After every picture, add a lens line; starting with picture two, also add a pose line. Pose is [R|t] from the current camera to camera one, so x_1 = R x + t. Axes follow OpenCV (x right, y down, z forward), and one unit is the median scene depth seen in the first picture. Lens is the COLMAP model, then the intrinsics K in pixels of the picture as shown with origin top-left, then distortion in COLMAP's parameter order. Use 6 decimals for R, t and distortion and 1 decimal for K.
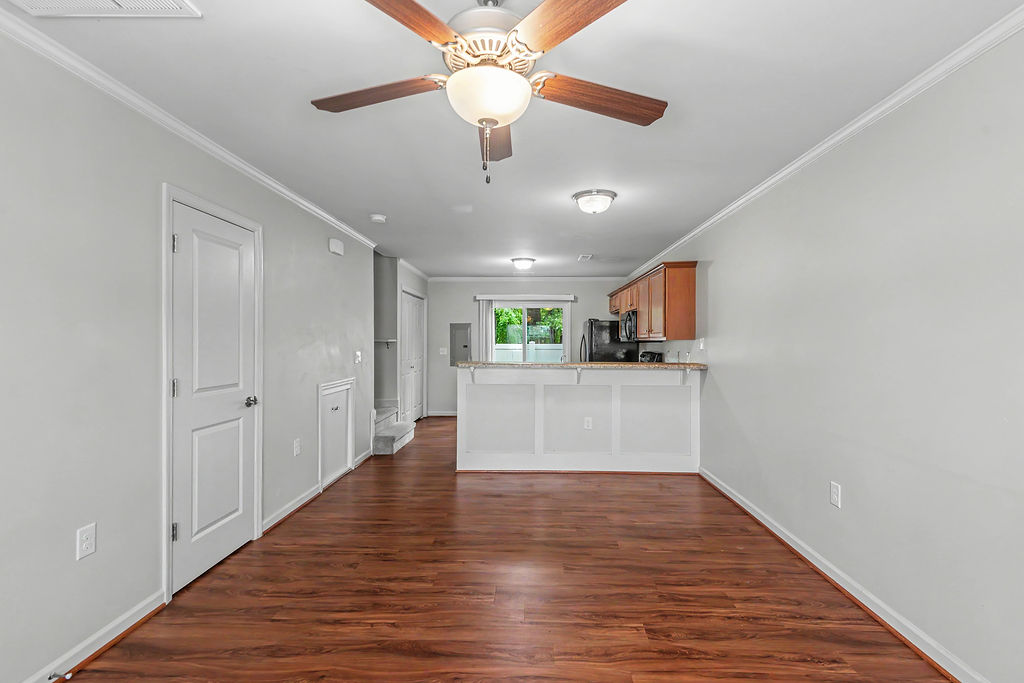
lens RADIAL K [[452.4, 0, 515.9], [0, 452.4, 339.7], [0, 0, 1]] dist [0.001421, 0.000193]
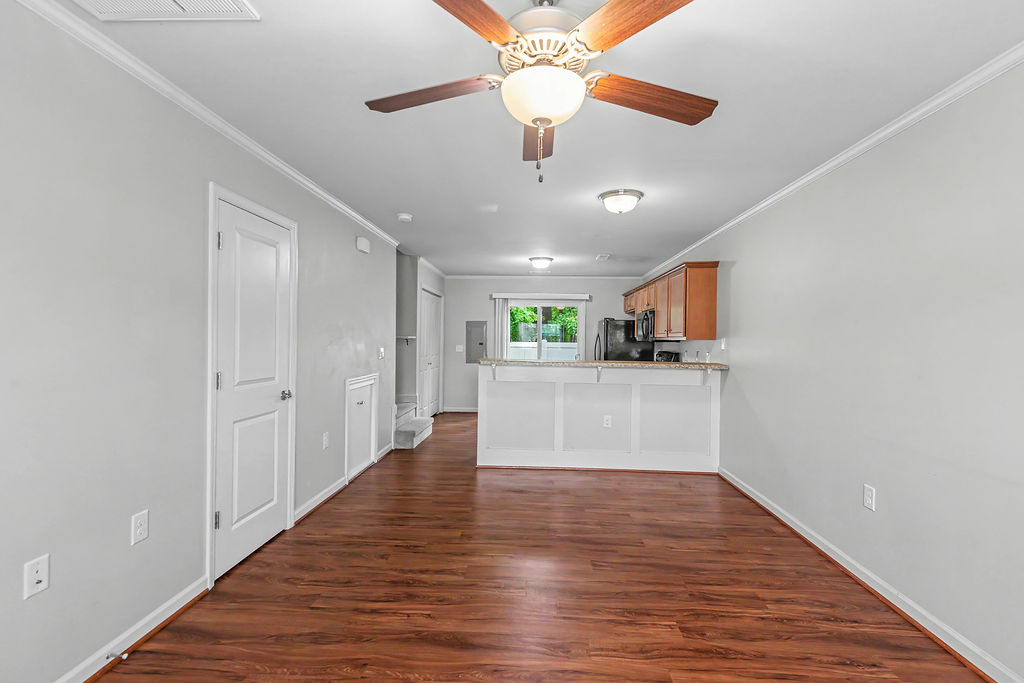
lens RADIAL K [[445.8, 0, 511.0], [0, 445.8, 339.2], [0, 0, 1]] dist [0.001363, 0.000141]
pose [[0.999540, 0.011083, -0.028226, -0.051126], [-0.010991, 0.999934, 0.003432, 0.000756], [0.028263, -0.003120, 0.999596, 0.001880]]
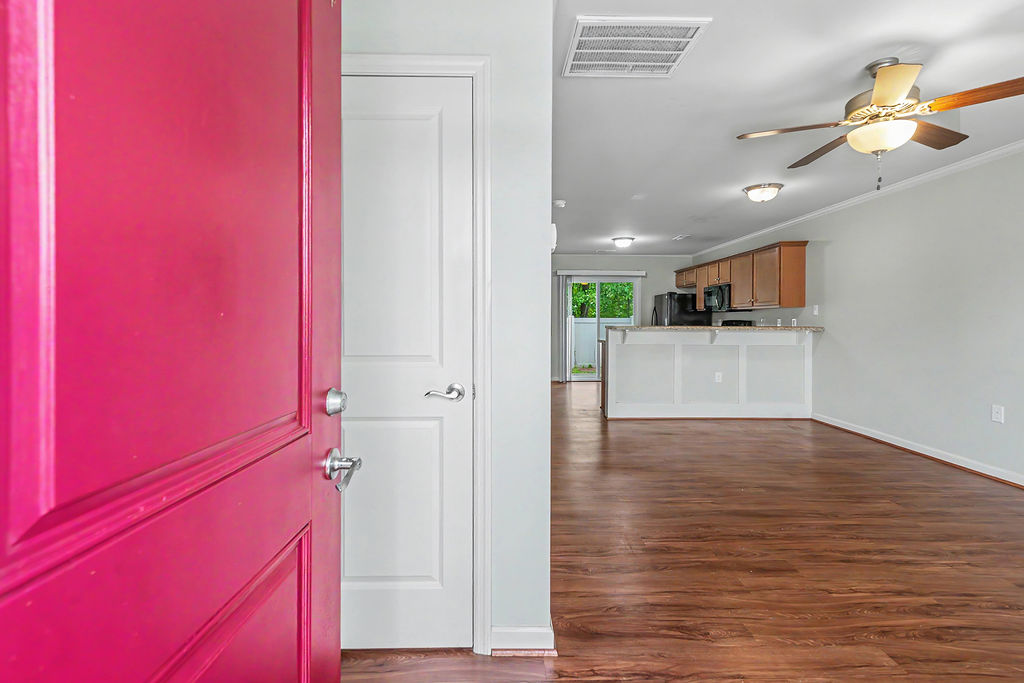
lens RADIAL K [[447.1, 0, 511.3], [0, 447.1, 318.5], [0, 0, 1]] dist [0.000653, 0.000076]
pose [[0.999554, -0.000494, 0.029871, -0.734548], [0.000464, 0.999999, 0.000995, 0.052075], [-0.029871, -0.000981, 0.999553, -0.271943]]
